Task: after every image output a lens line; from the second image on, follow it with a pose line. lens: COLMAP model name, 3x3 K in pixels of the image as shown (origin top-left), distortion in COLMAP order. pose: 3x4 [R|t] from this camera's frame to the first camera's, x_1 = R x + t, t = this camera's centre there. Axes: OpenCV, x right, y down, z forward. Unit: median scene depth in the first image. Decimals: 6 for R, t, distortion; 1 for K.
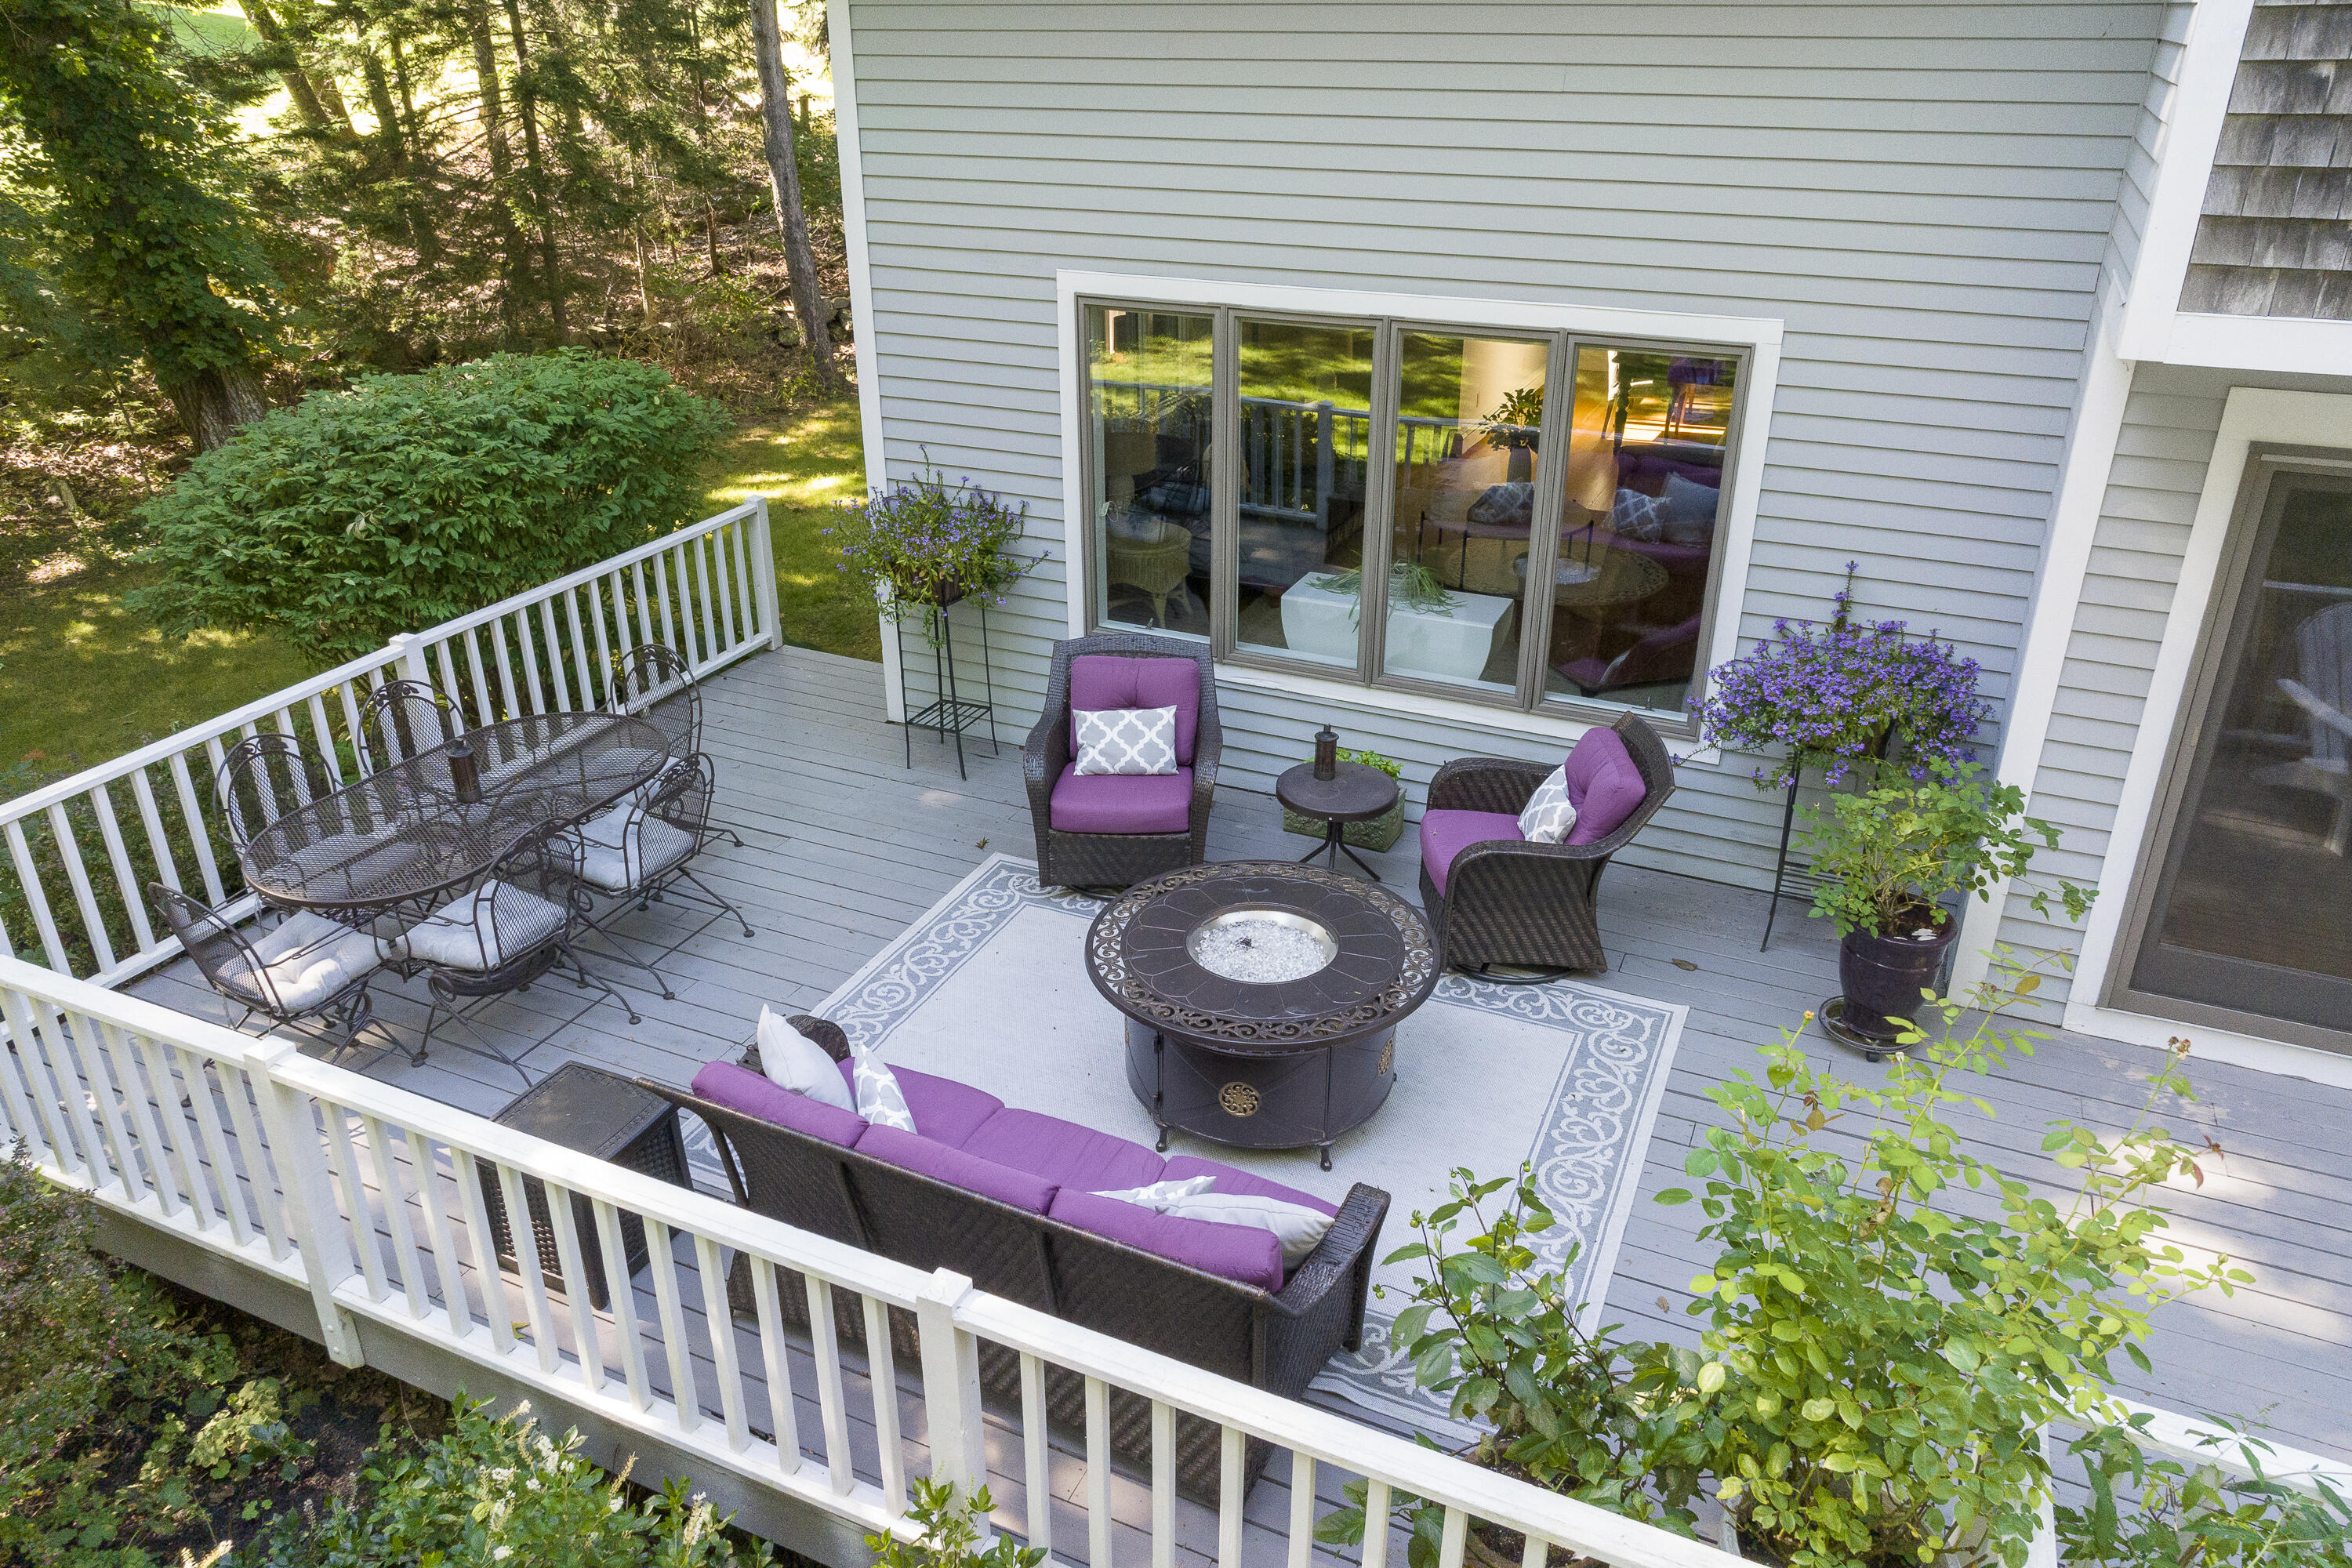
lens RADIAL K [[1628.6, 0, 1179.5], [0, 1628.6, 748.9], [0, 0, 1]] dist [0.000725, 0.001393]
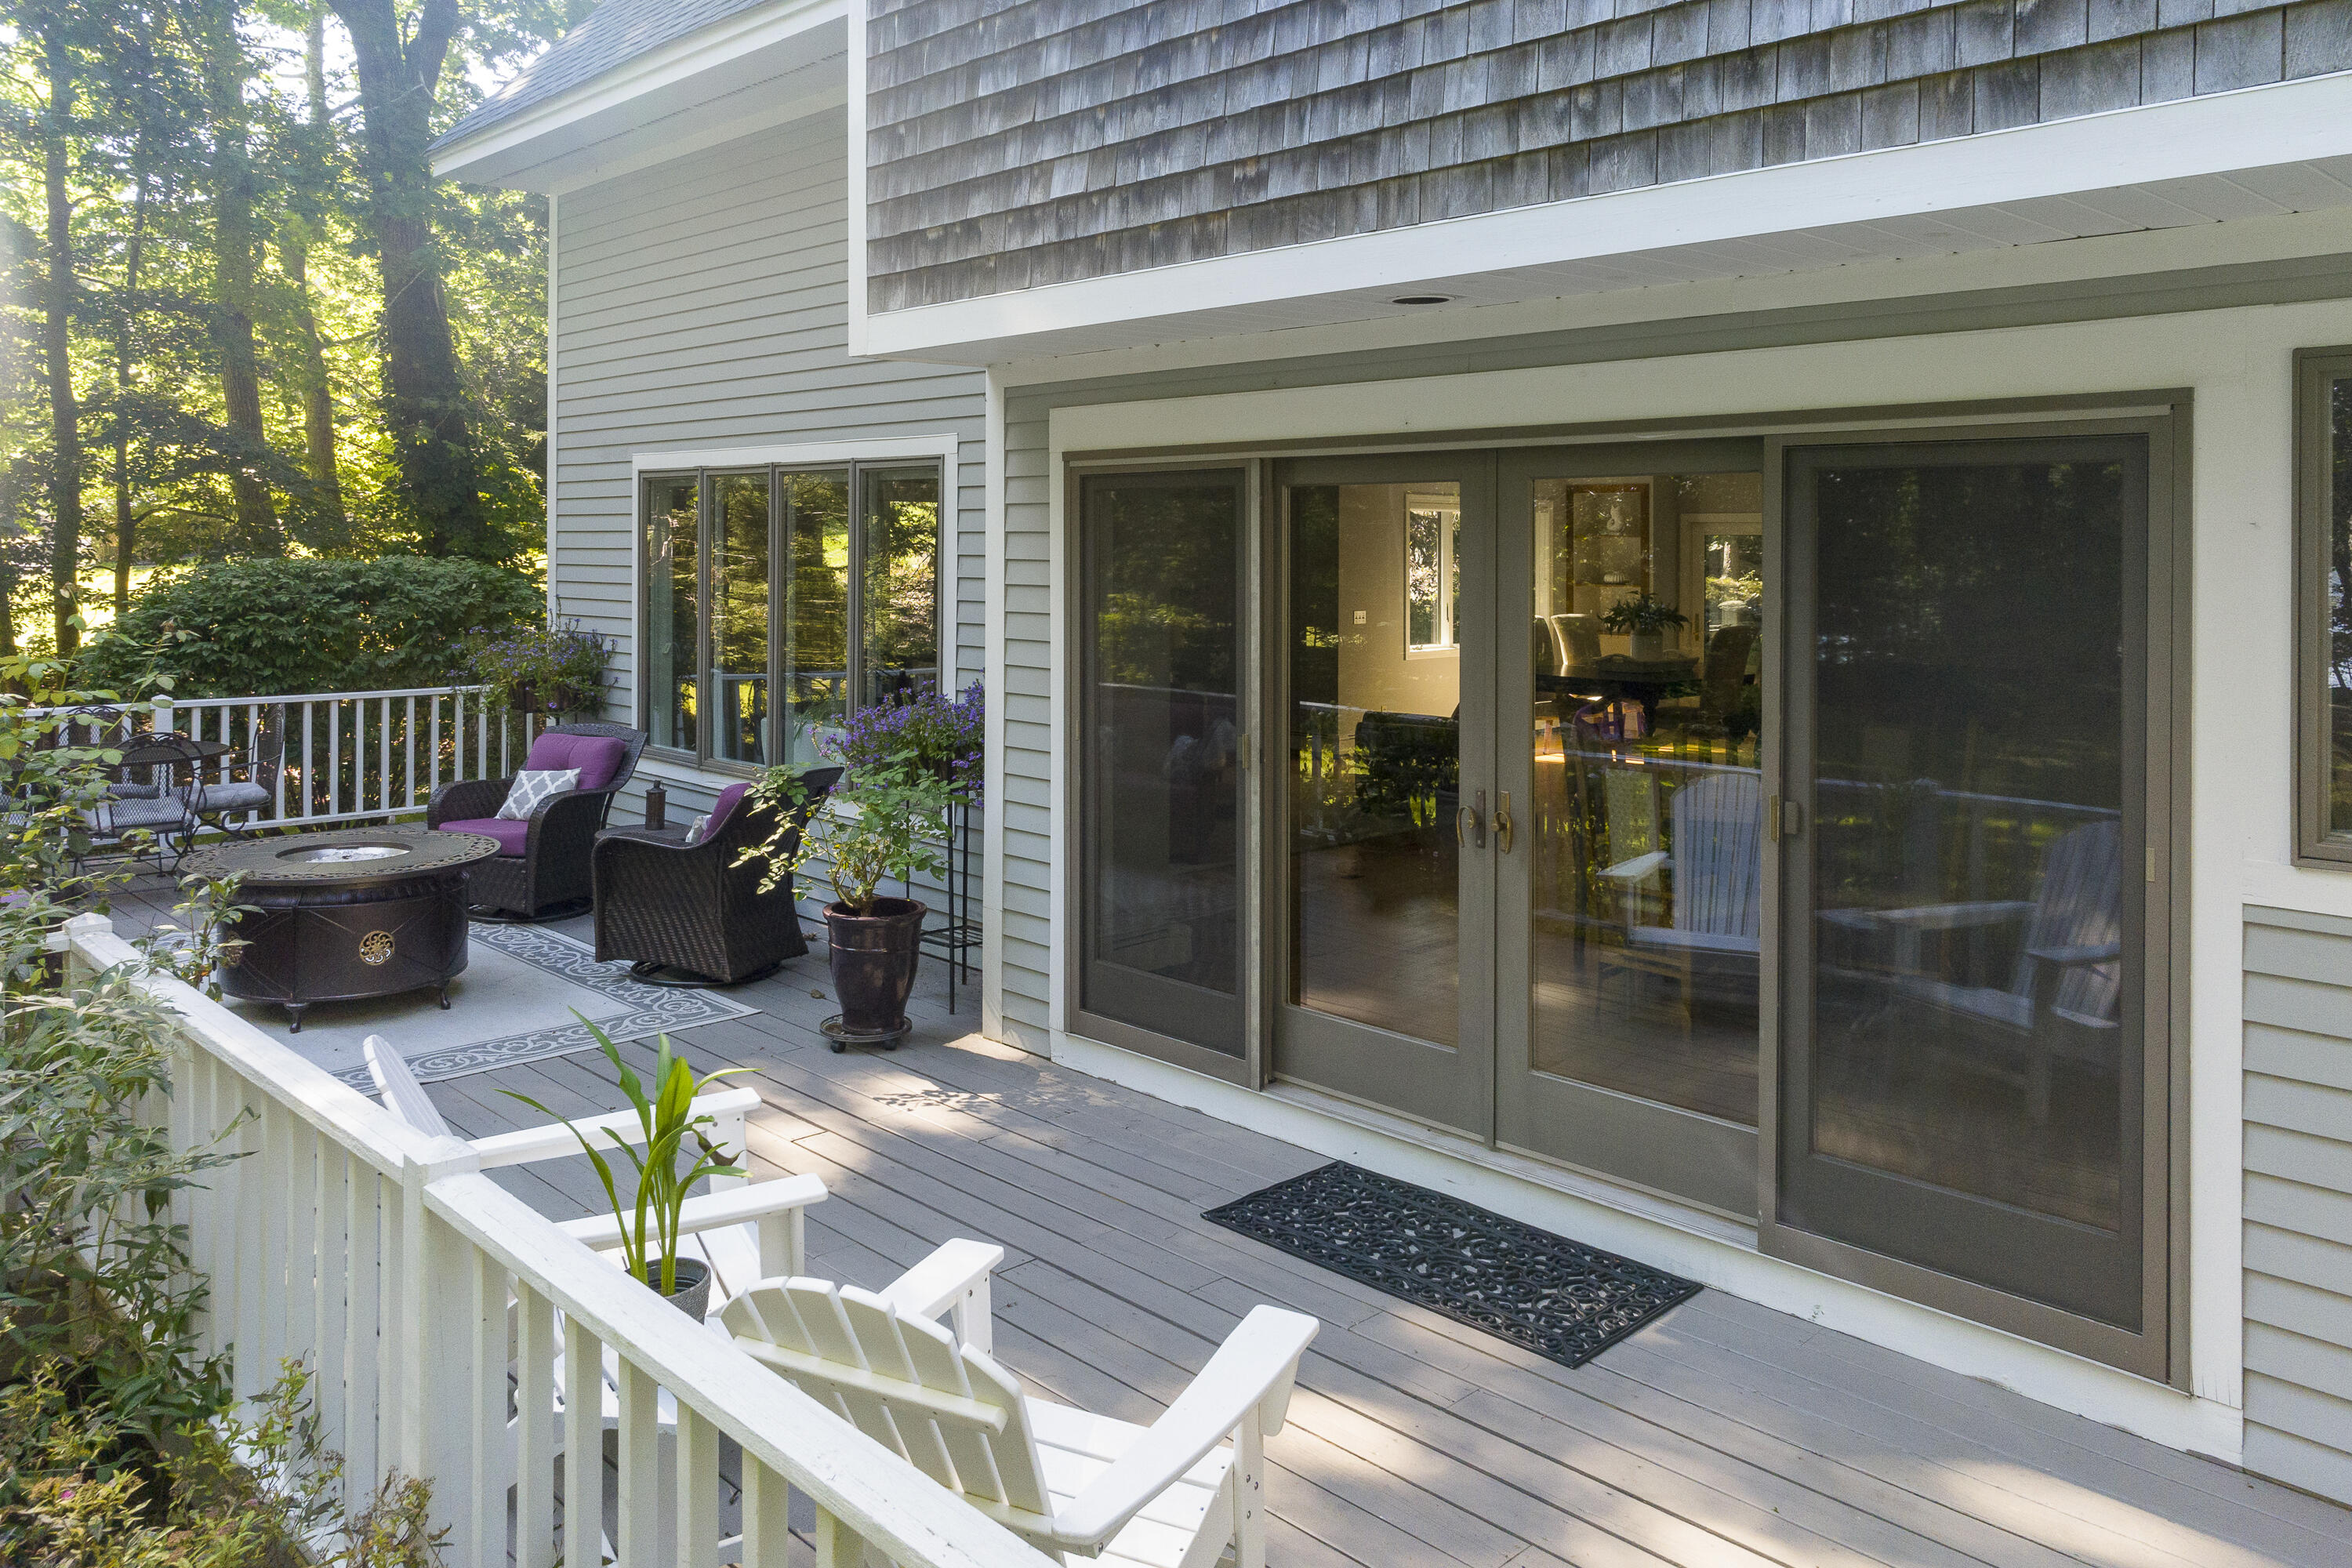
lens RADIAL K [[1665.4, 0, 1165.8], [0, 1665.4, 552.8], [0, 0, 1]] dist [-0.002855, 0.003419]
pose [[0.928420, 0.002355, -0.371526, 0.832030], [-0.155811, 0.910264, -0.383592, 0.226610], [0.337284, 0.414022, 0.845474, 0.044730]]
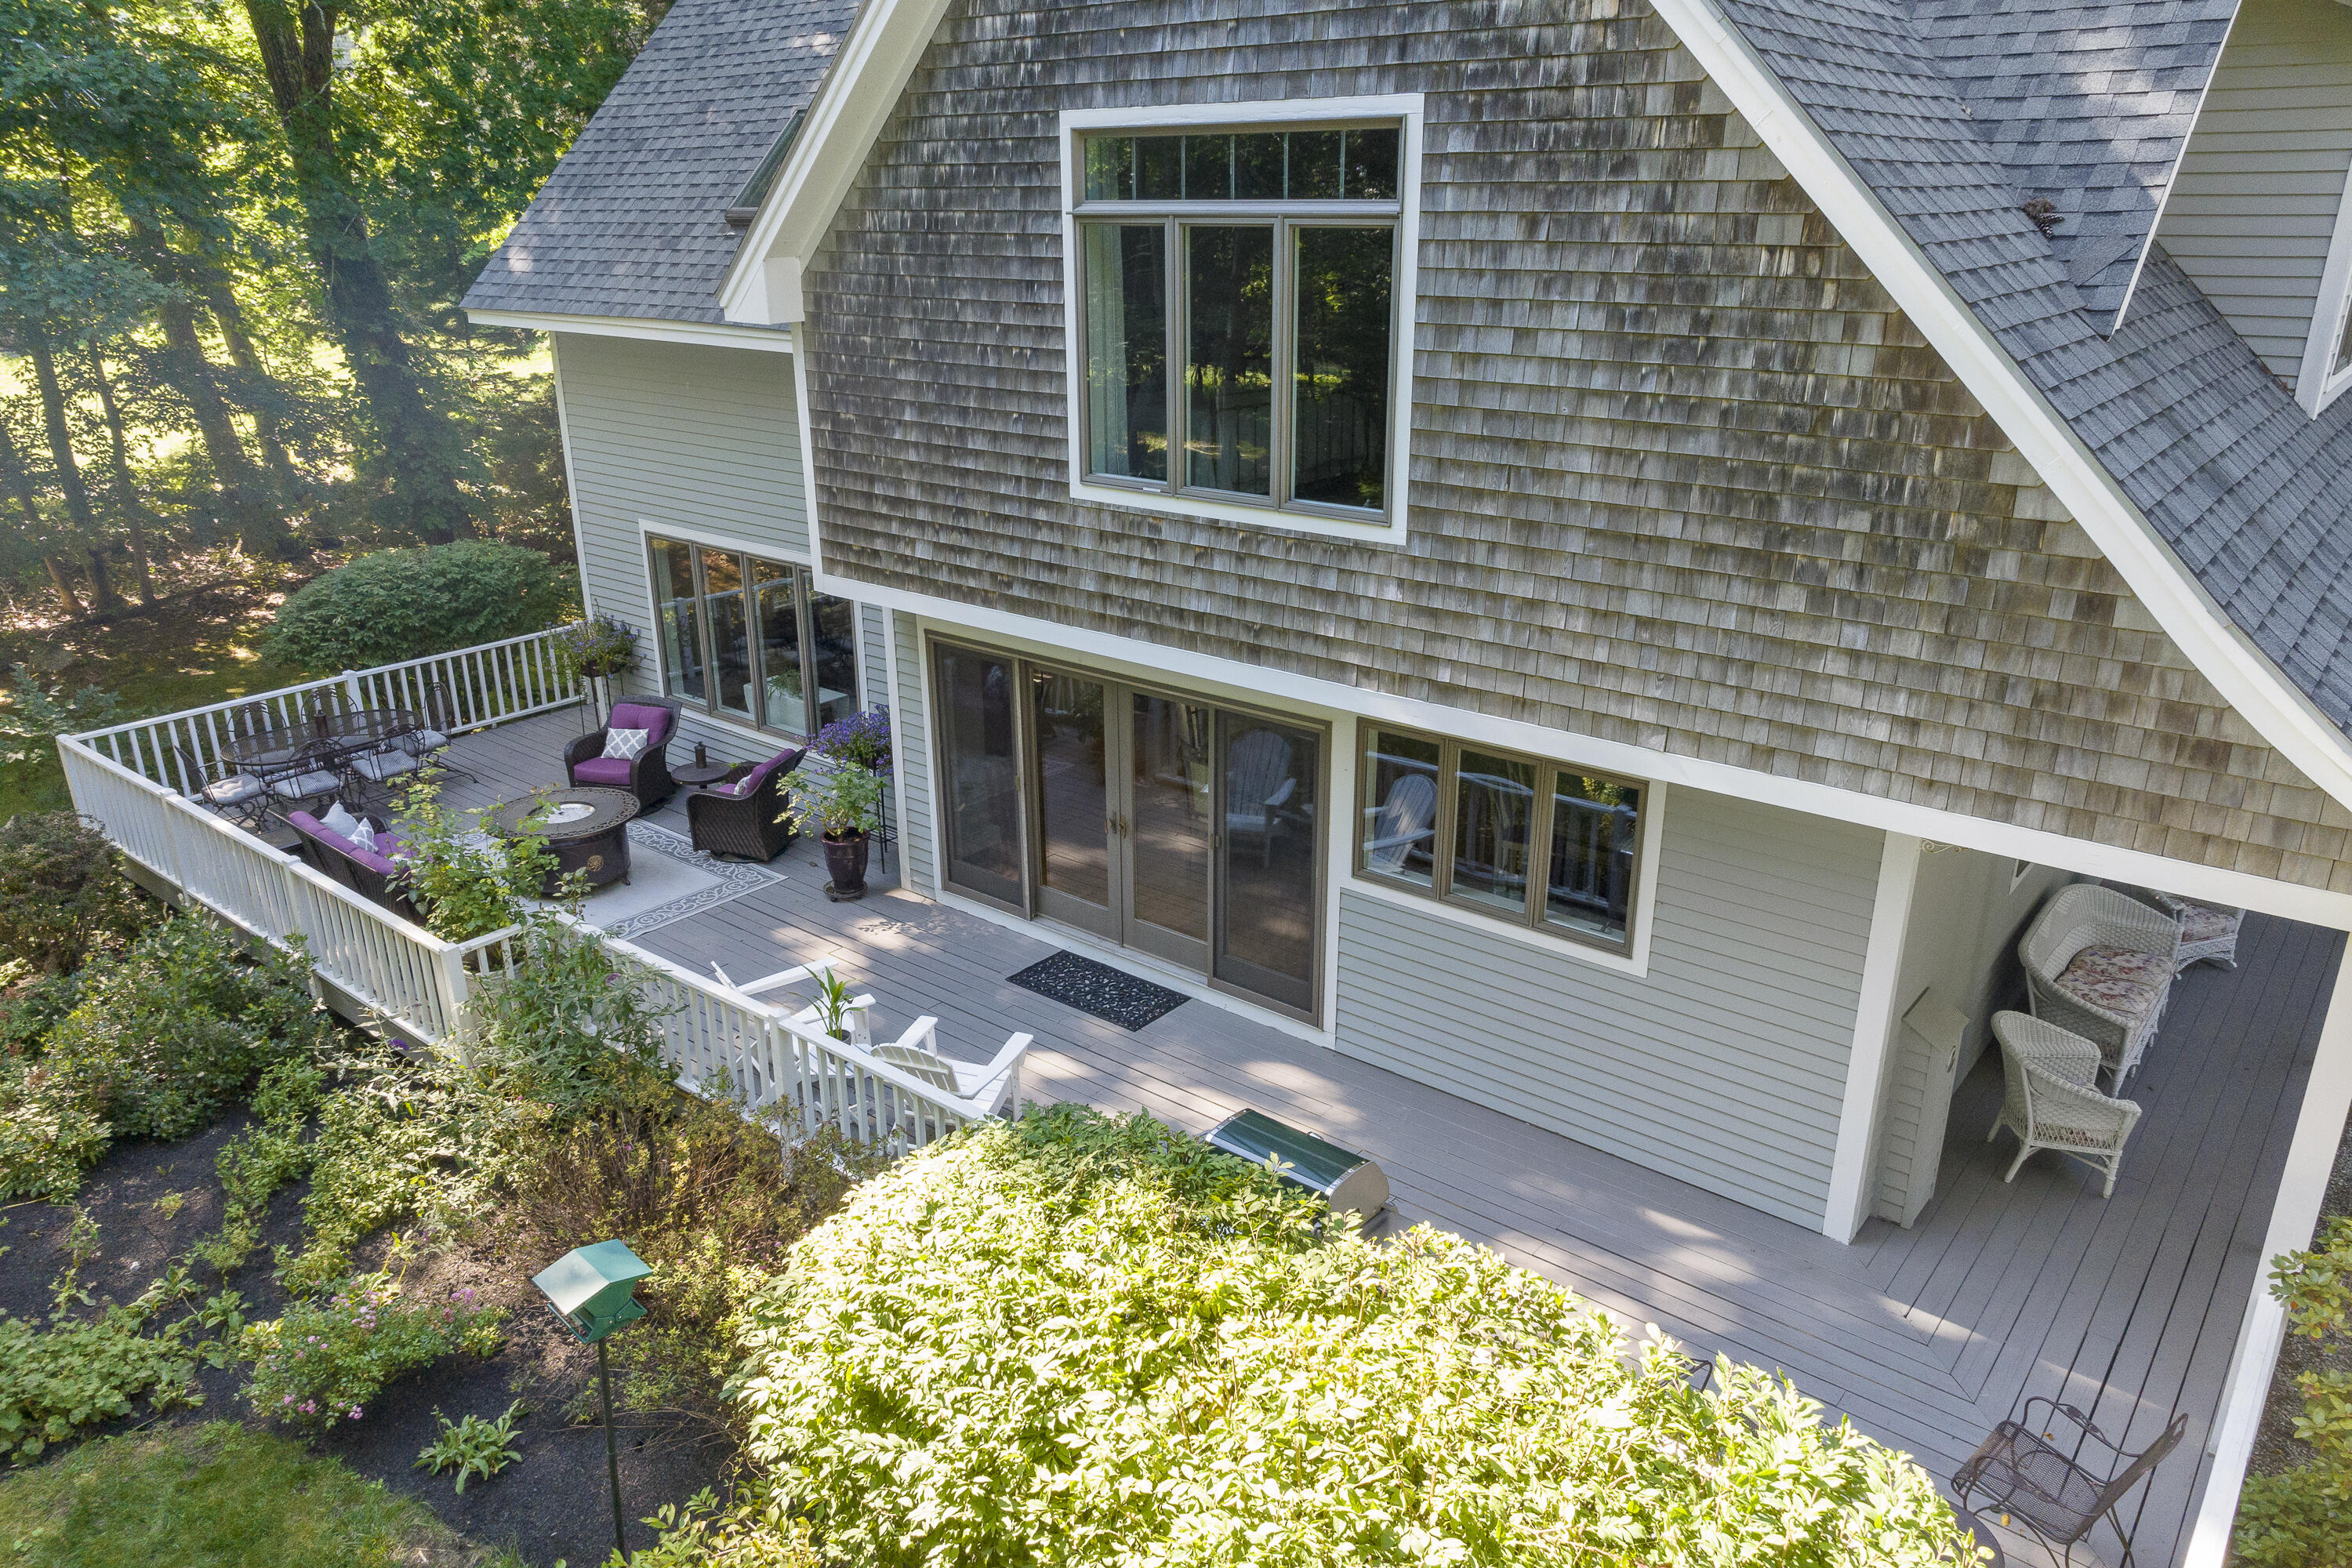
lens RADIAL K [[1603.8, 0, 1176.0], [0, 1603.8, 784.0], [0, 0, 1]] dist [-0.005903, -0.001151]
pose [[0.964973, 0.084860, -0.248245, 1.145348], [-0.102210, 0.993080, -0.057837, 0.092508], [0.241619, 0.081184, 0.966969, -0.804697]]
